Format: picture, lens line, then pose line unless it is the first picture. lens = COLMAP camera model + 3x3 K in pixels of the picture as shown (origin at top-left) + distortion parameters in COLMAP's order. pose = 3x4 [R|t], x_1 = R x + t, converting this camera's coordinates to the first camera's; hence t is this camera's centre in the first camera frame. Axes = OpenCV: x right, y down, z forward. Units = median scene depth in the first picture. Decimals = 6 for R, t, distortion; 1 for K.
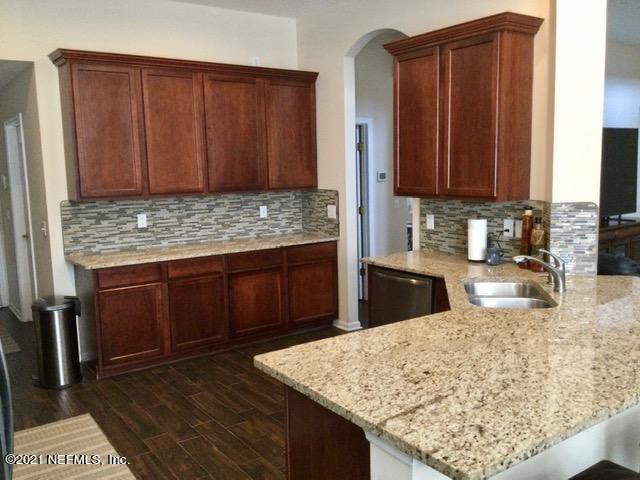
lens RADIAL K [[578.8, 0, 324.3], [0, 578.8, 238.1], [0, 0, 1]] dist [0.050475, -0.017673]
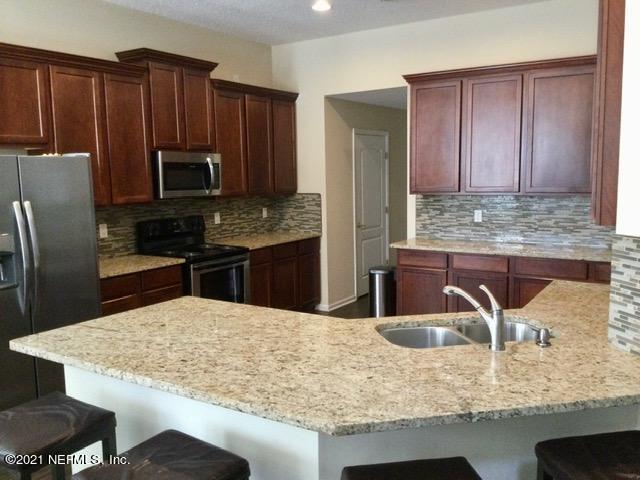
lens RADIAL K [[578.8, 0, 324.3], [0, 578.8, 238.1], [0, 0, 1]] dist [0.050475, -0.017673]
pose [[0.365829, 0.122566, -0.922576, 0.625623], [-0.108561, 0.990143, 0.088494, -0.055880], [0.924329, 0.067782, 0.375529, 0.324300]]
